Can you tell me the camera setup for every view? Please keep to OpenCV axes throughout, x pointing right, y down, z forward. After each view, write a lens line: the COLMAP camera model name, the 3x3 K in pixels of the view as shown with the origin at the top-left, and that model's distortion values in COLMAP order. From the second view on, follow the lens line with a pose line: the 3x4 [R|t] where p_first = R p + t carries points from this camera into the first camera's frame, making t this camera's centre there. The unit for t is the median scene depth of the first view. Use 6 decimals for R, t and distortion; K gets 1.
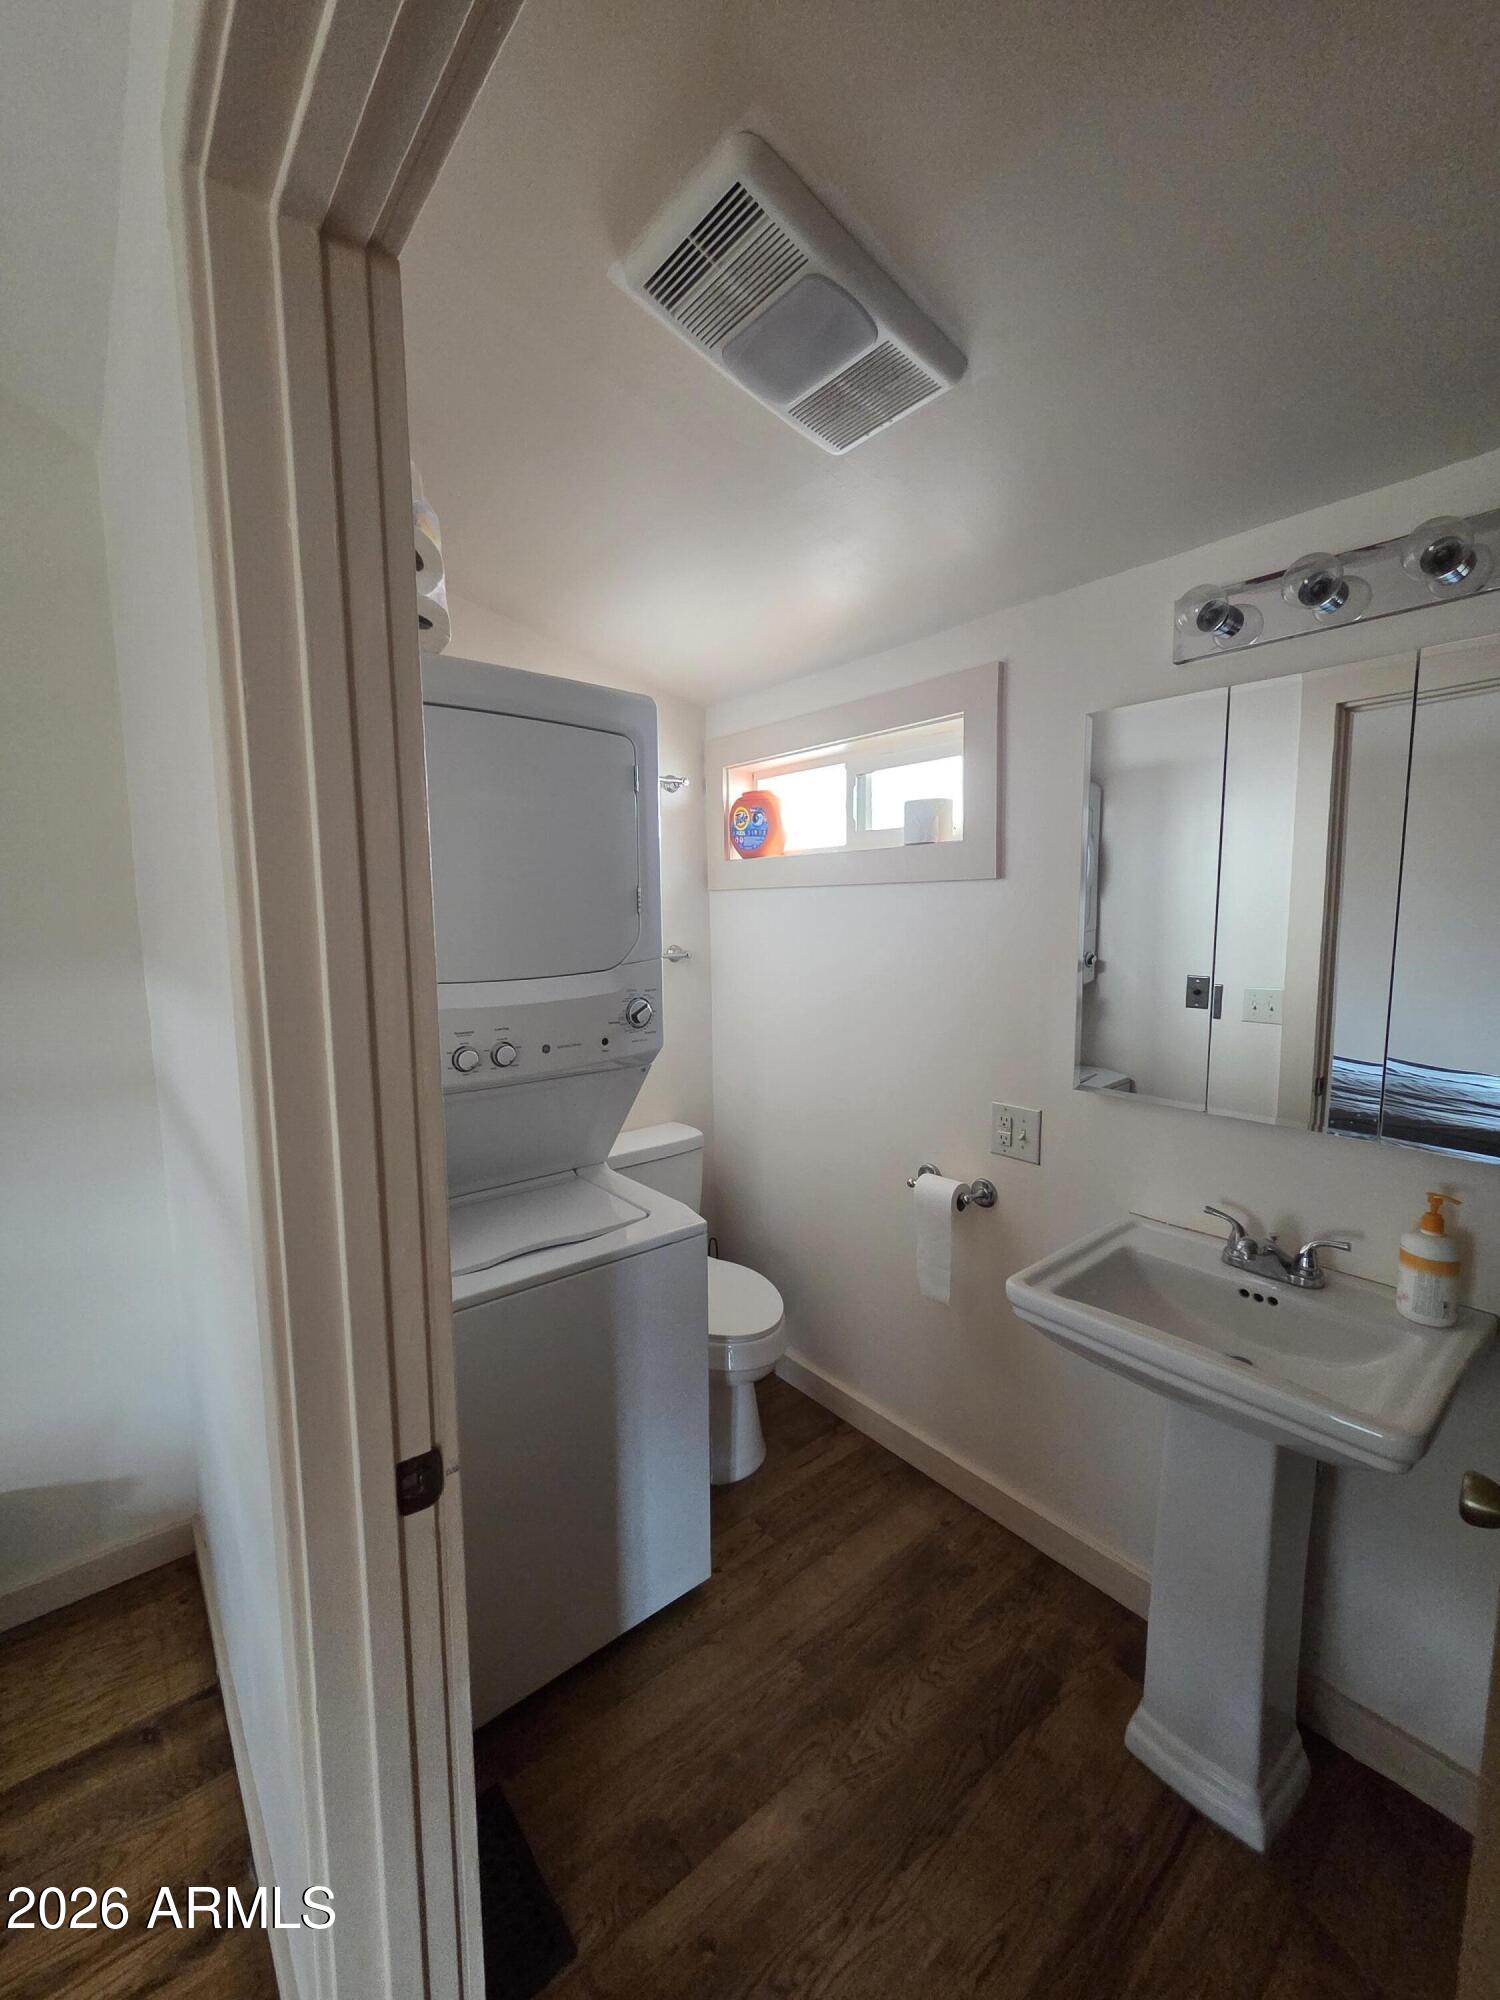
lens RADIAL K [[820.9, 0, 746.9], [0, 820.9, 997.2], [0, 0, 1]] dist [0.004357, -0.000240]
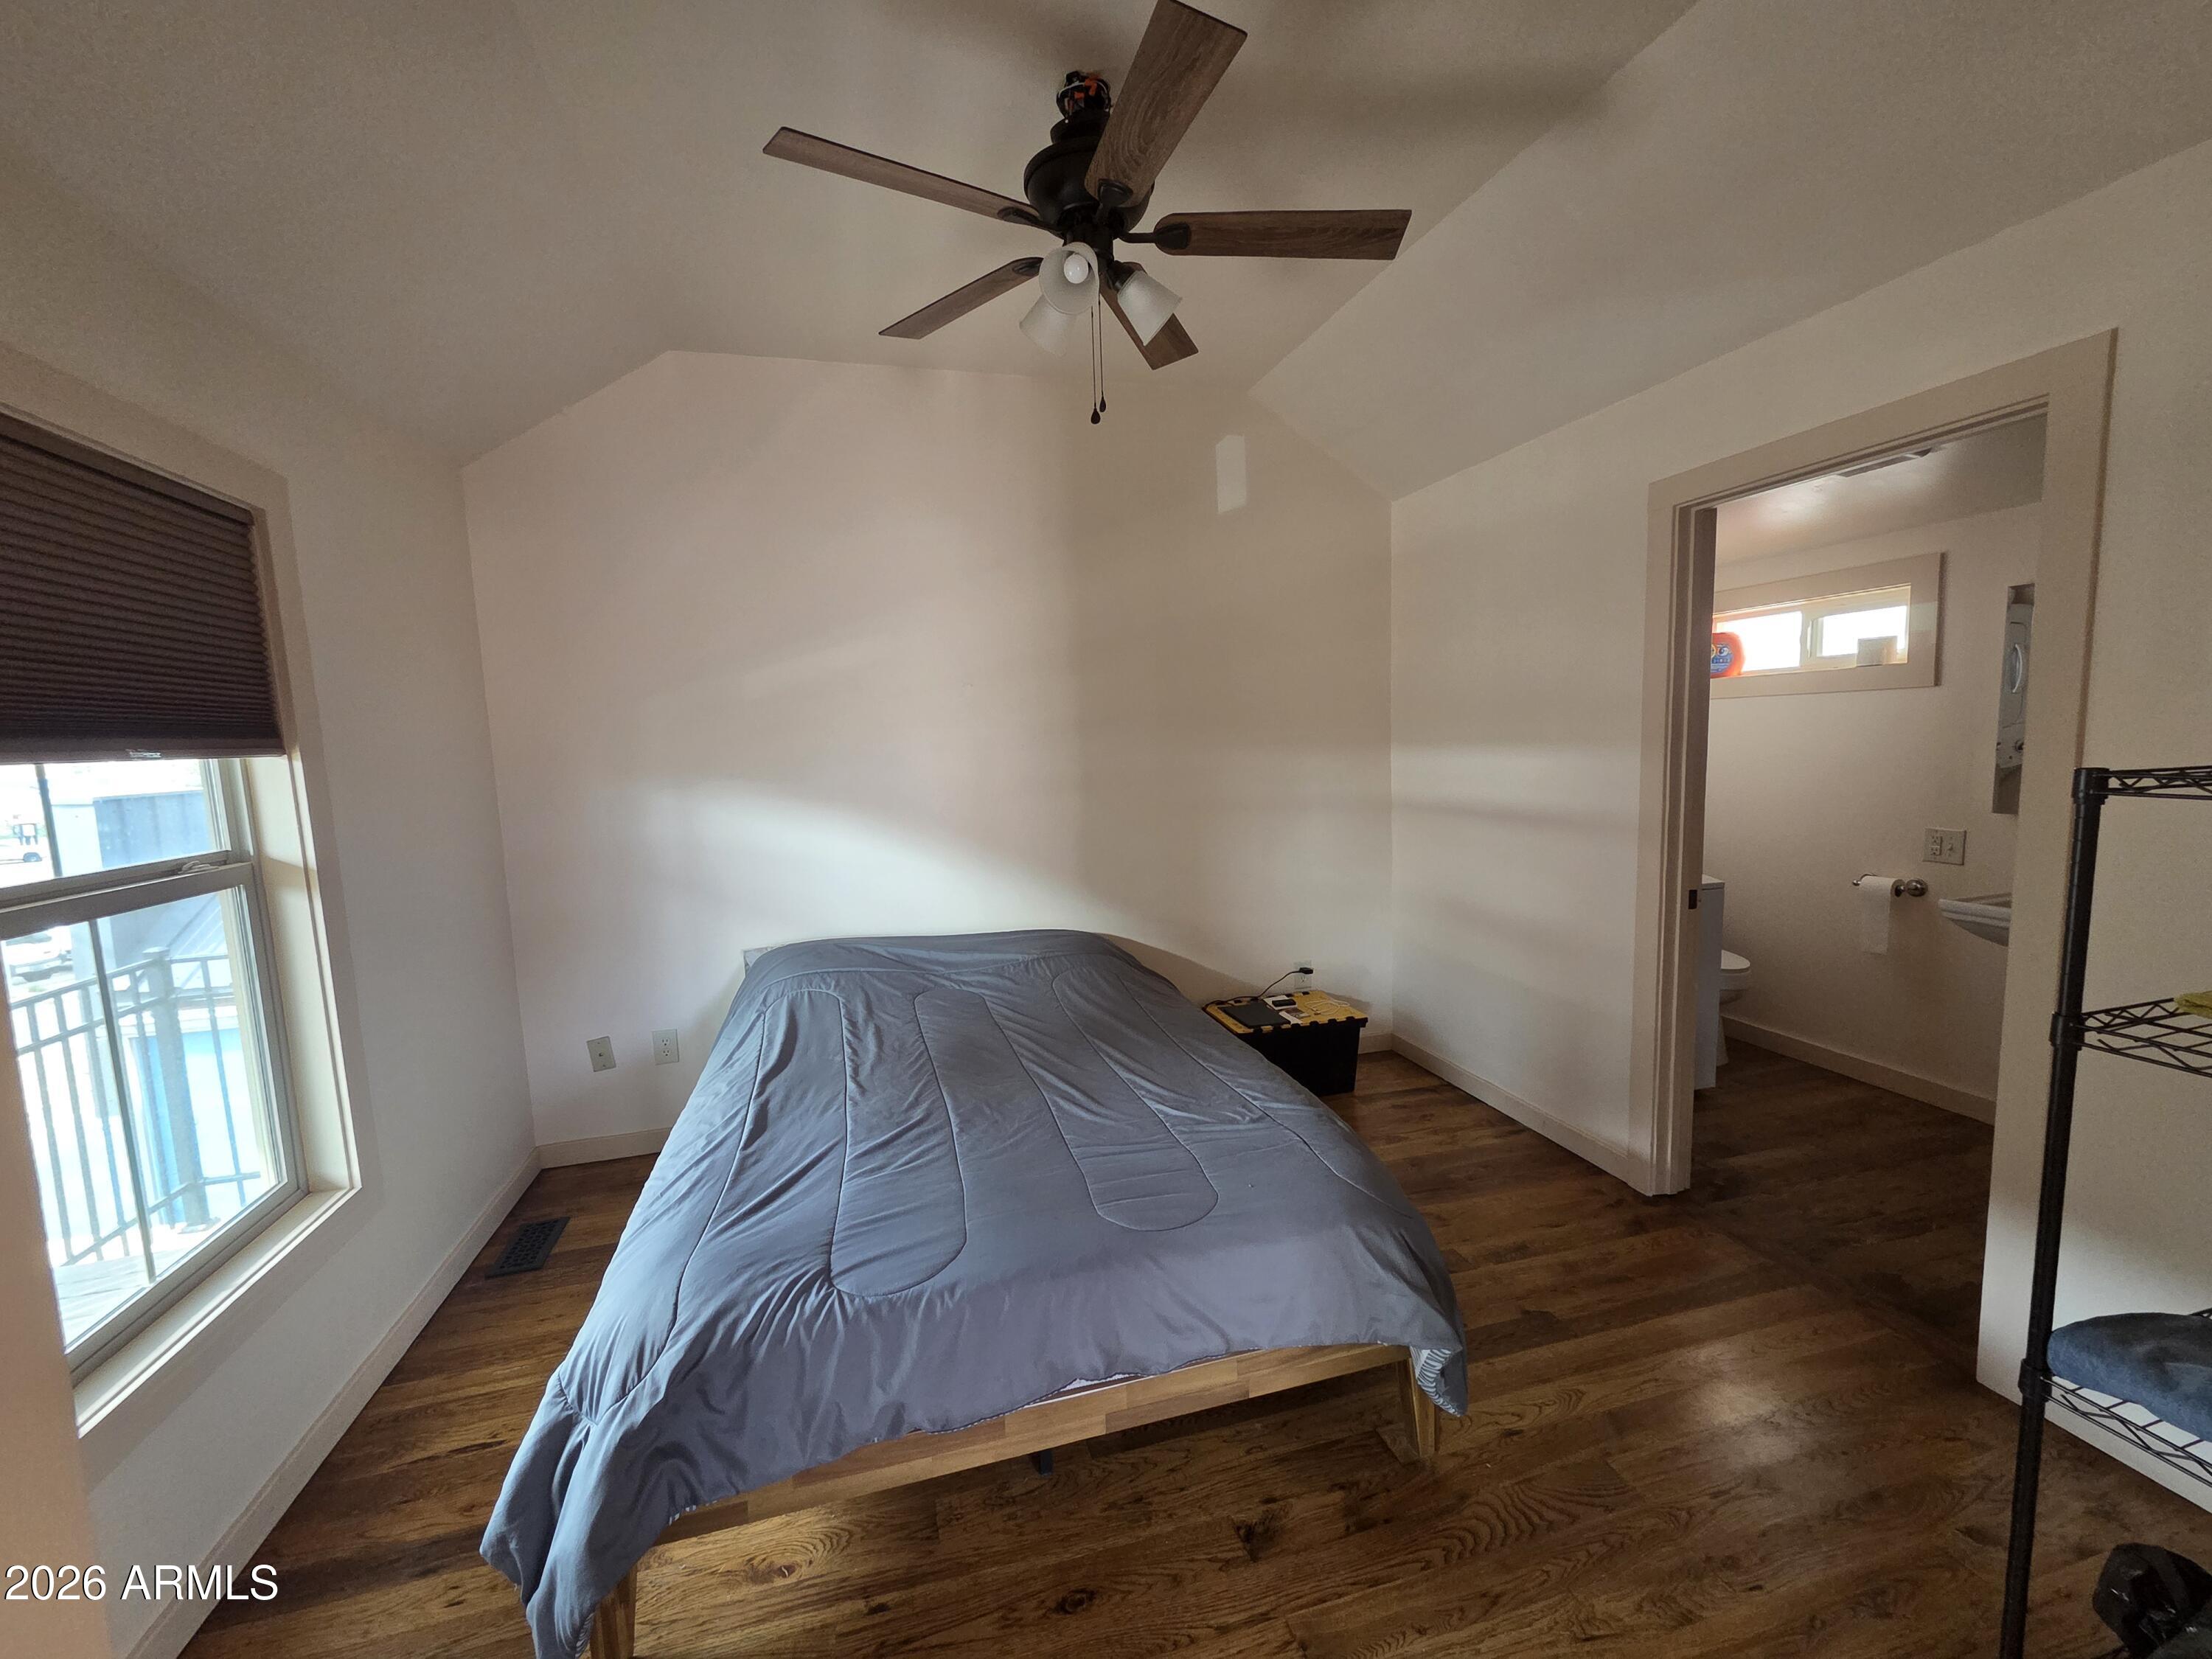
lens RADIAL K [[907.9, 0, 1110.4], [0, 907.9, 835.2], [0, 0, 1]] dist [0.004357, -0.000240]
pose [[0.914110, 0.025962, -0.404633, -0.413896], [-0.024718, 0.999660, 0.008299, 0.161682], [0.404711, 0.002415, 0.914441, -1.203822]]
